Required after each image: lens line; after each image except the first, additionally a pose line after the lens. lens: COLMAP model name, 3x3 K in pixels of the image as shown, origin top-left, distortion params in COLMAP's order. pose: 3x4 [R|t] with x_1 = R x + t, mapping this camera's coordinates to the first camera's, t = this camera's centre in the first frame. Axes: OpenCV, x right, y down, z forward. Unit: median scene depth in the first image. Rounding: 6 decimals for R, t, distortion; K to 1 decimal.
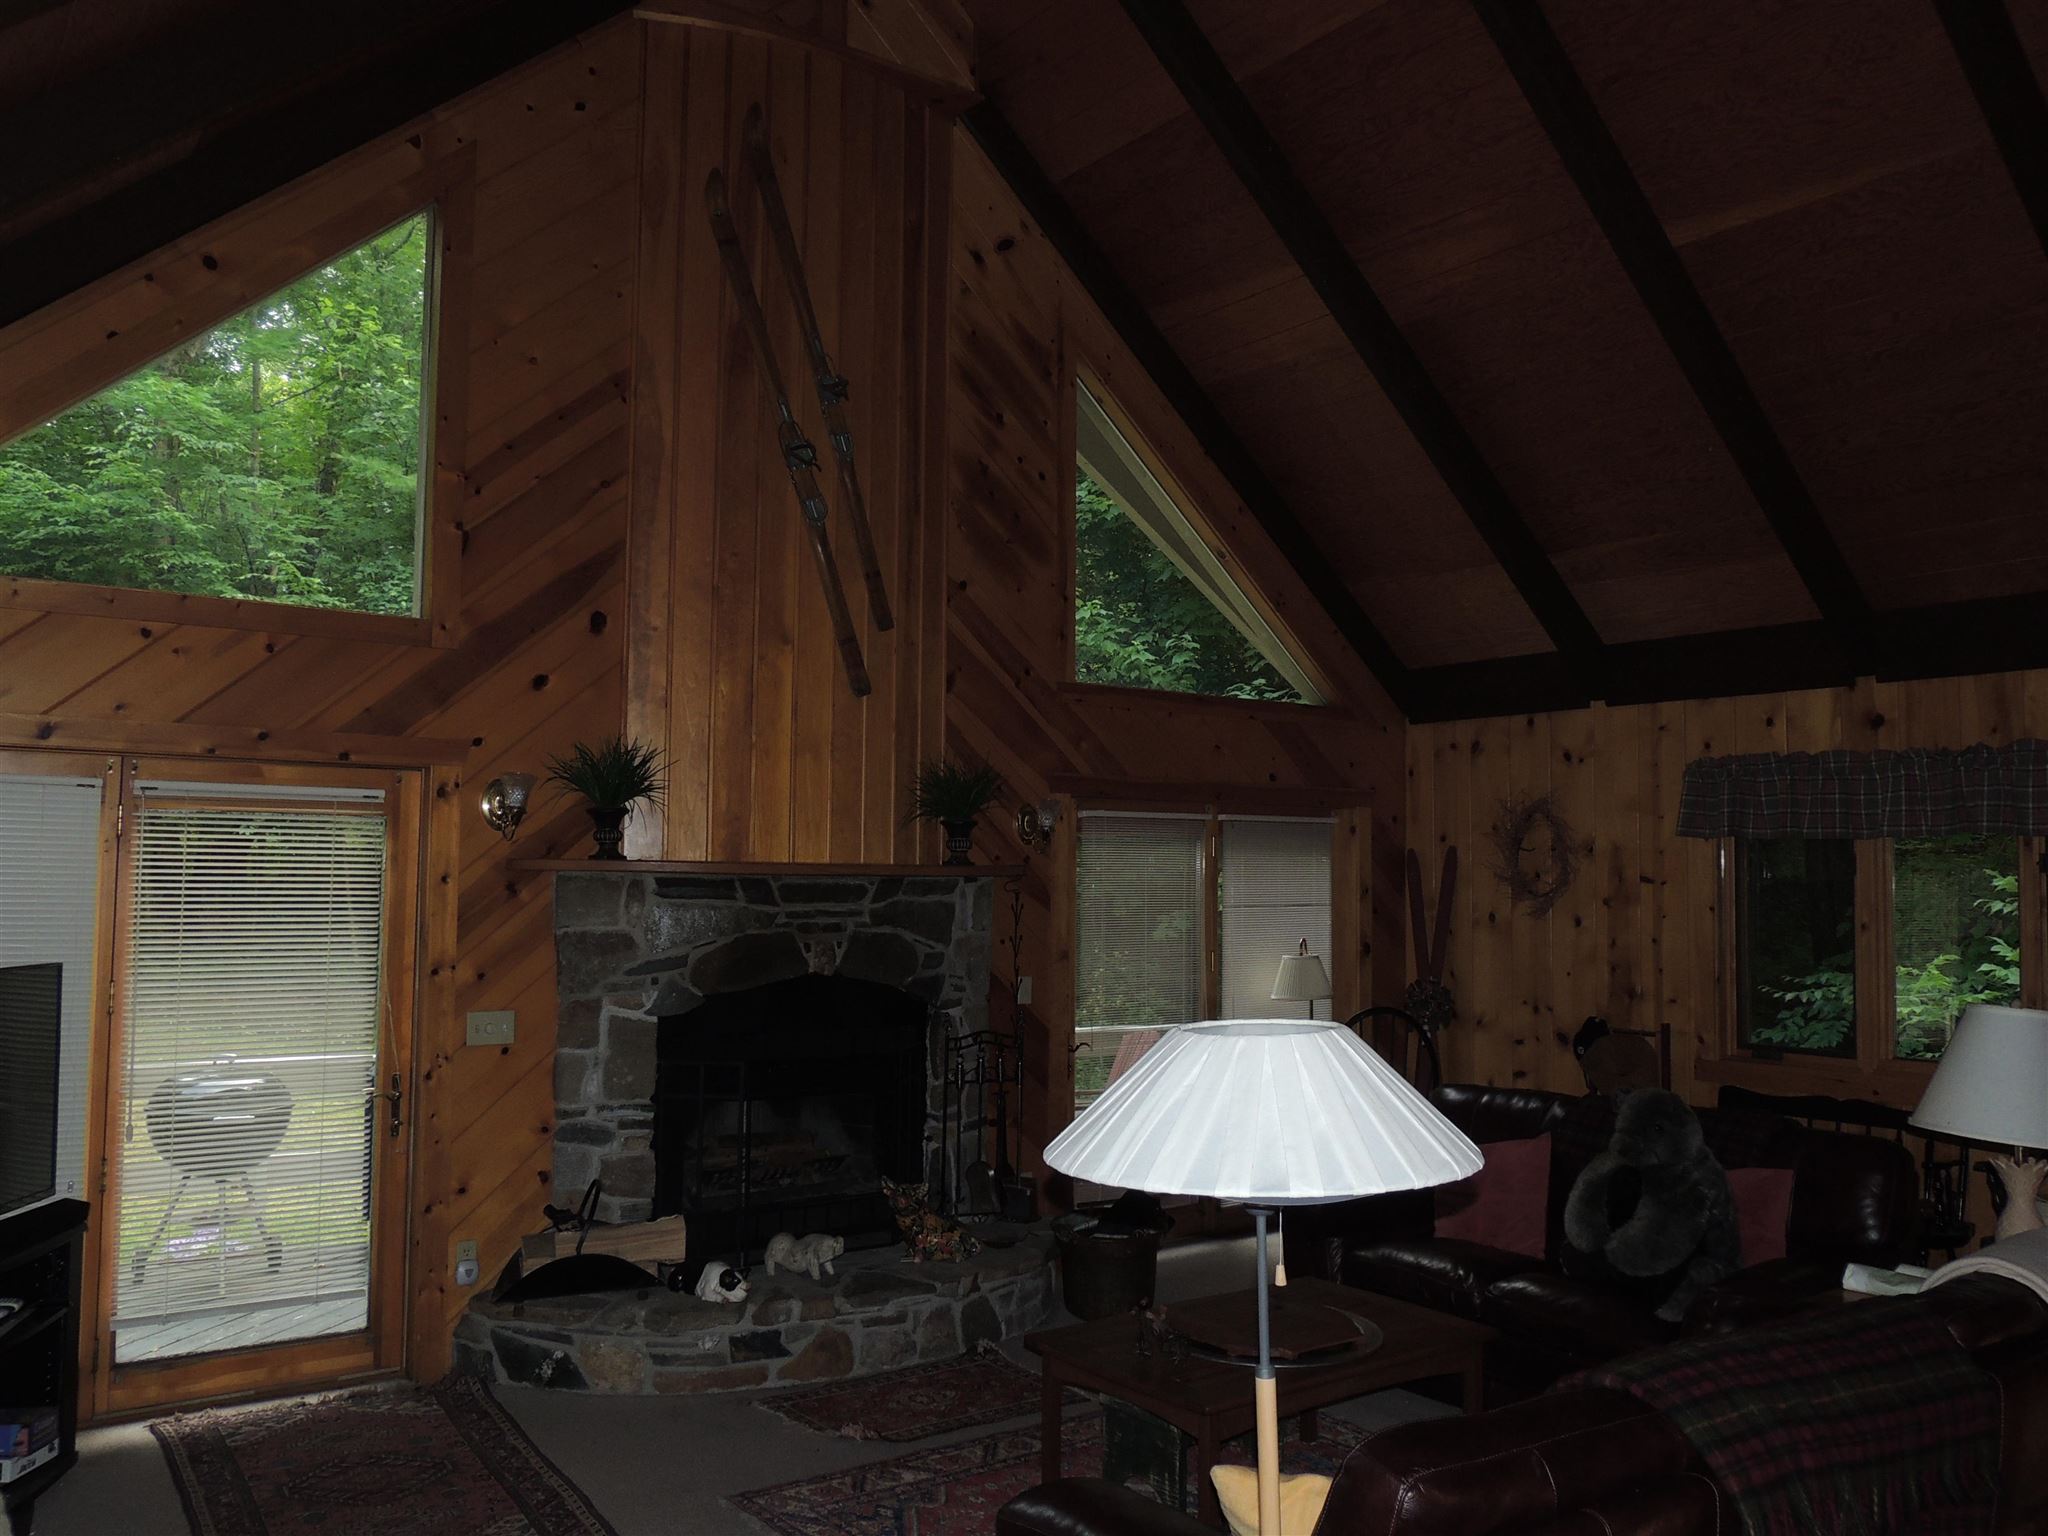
lens RADIAL K [[1644.4, 0, 1056.1], [0, 1644.4, 751.7], [0, 0, 1]] dist [-0.030398, 0.011397]
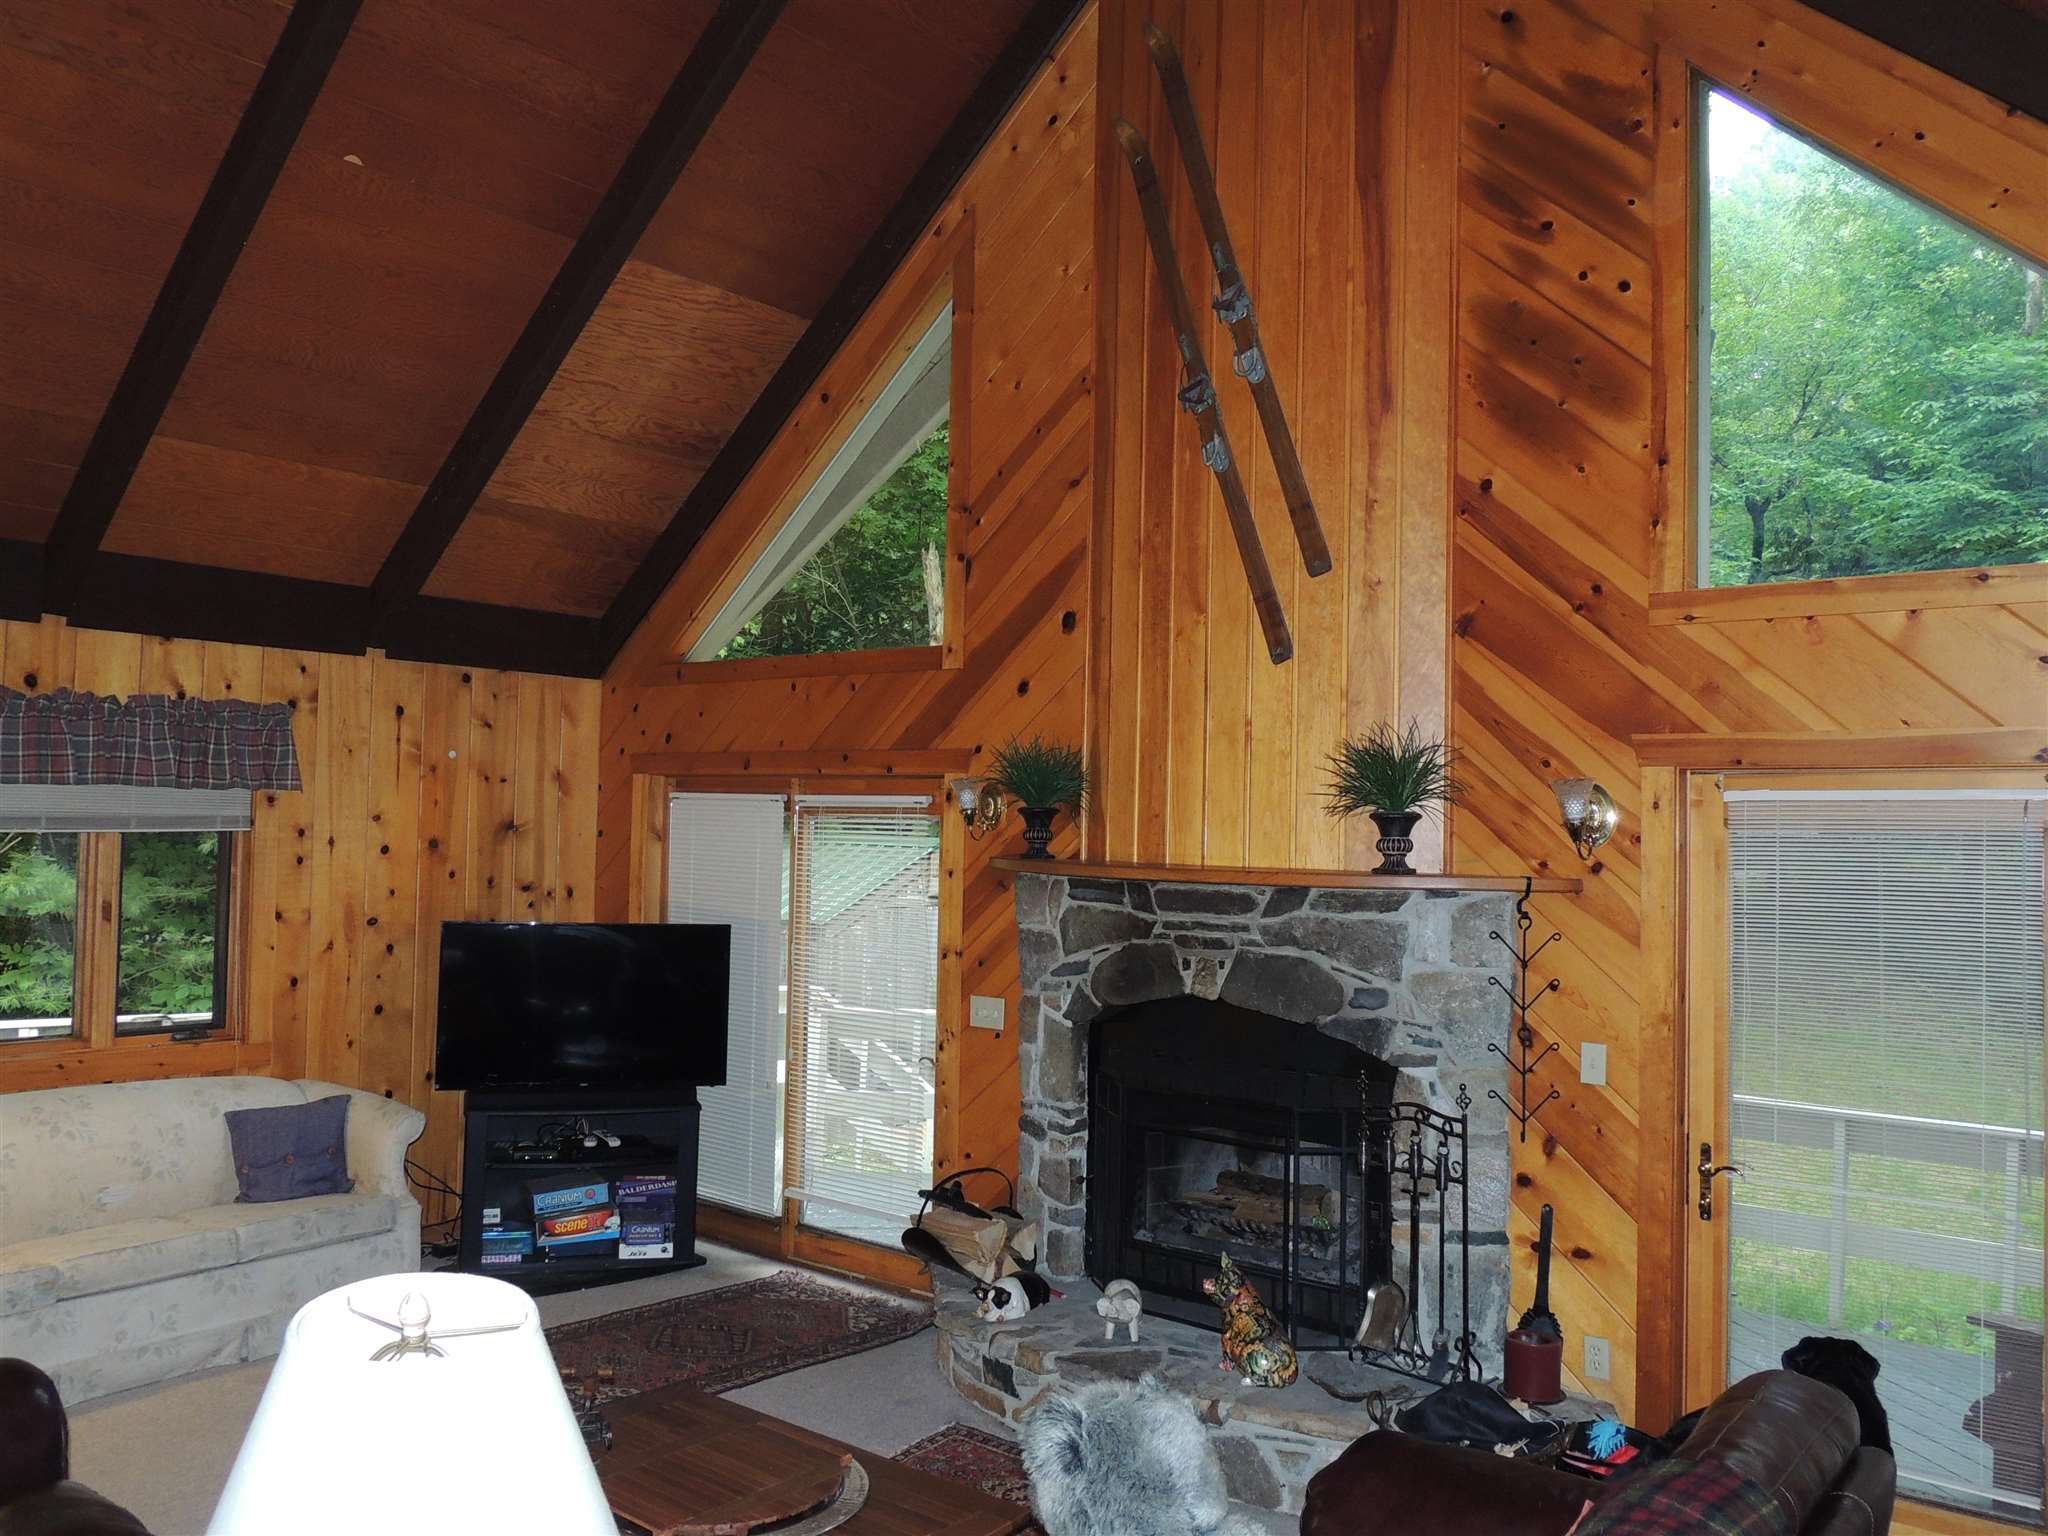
lens RADIAL K [[1631.0, 0, 1024.0], [0, 1631.0, 768.0], [0, 0, 1]] dist [-0.024975, 0.004974]
pose [[0.225973, -0.042036, -0.973226, 0.670842], [0.051720, 0.998177, -0.031105, 0.038964], [0.972760, -0.043307, 0.227735, 0.731528]]
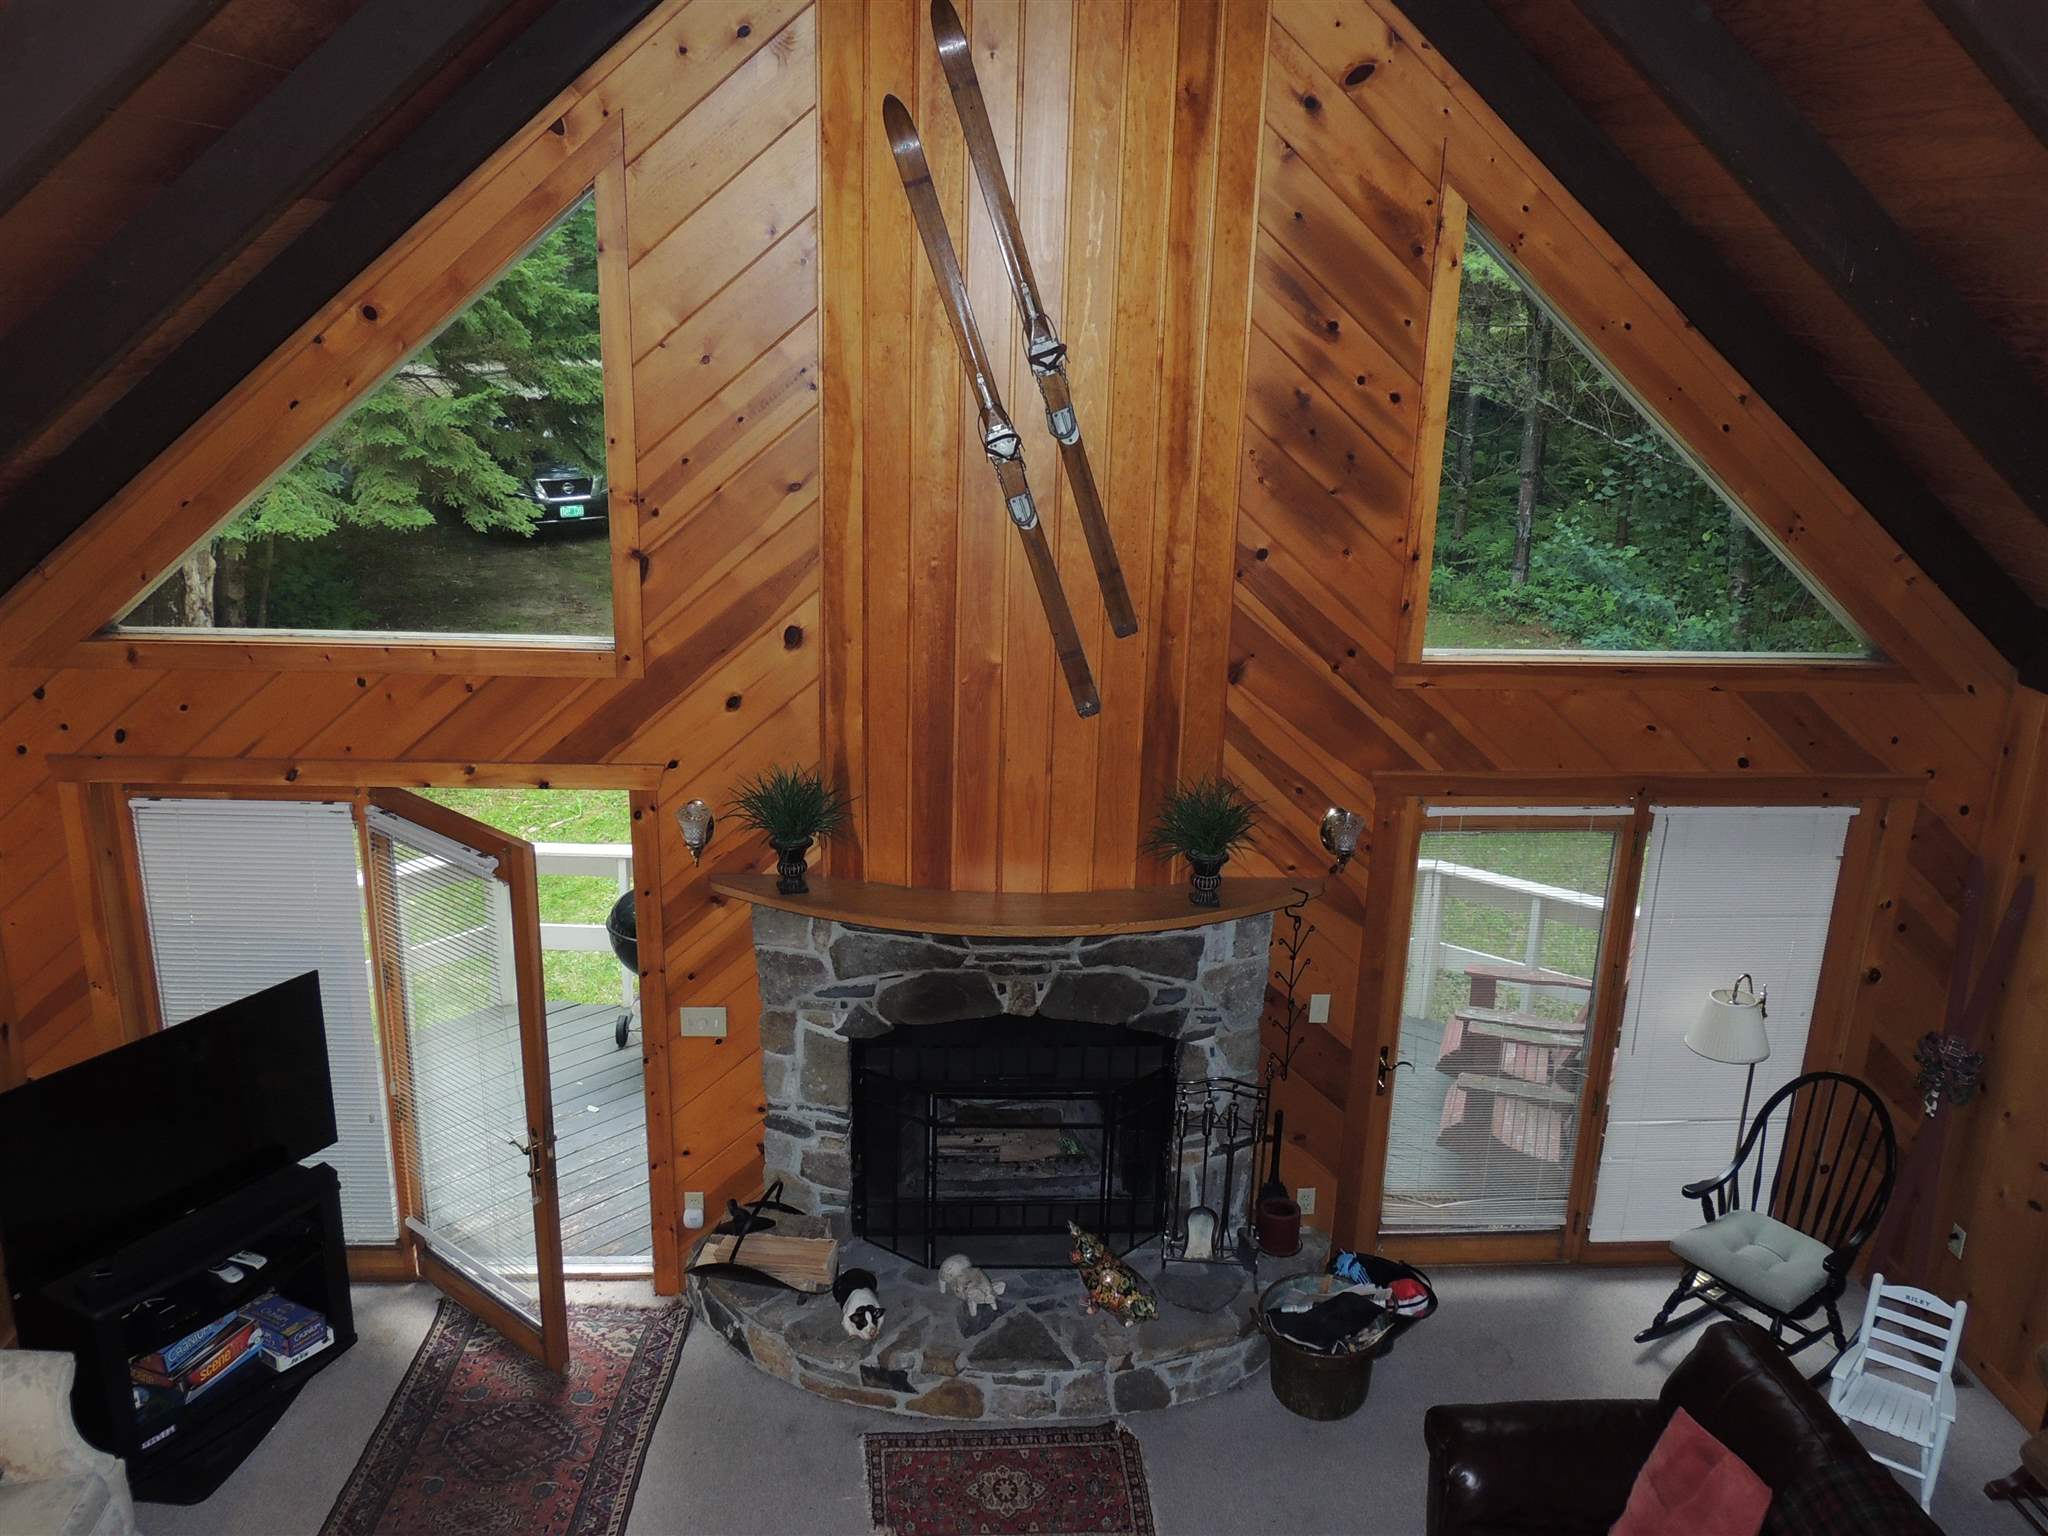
lens RADIAL K [[1631.0, 0, 1024.0], [0, 1631.0, 768.0], [0, 0, 1]] dist [-0.024975, 0.004974]
pose [[0.829285, 0.181397, -0.528565, 0.332338], [0.019371, 0.935951, 0.351598, -0.329603], [0.558489, -0.301813, 0.772657, 0.325225]]
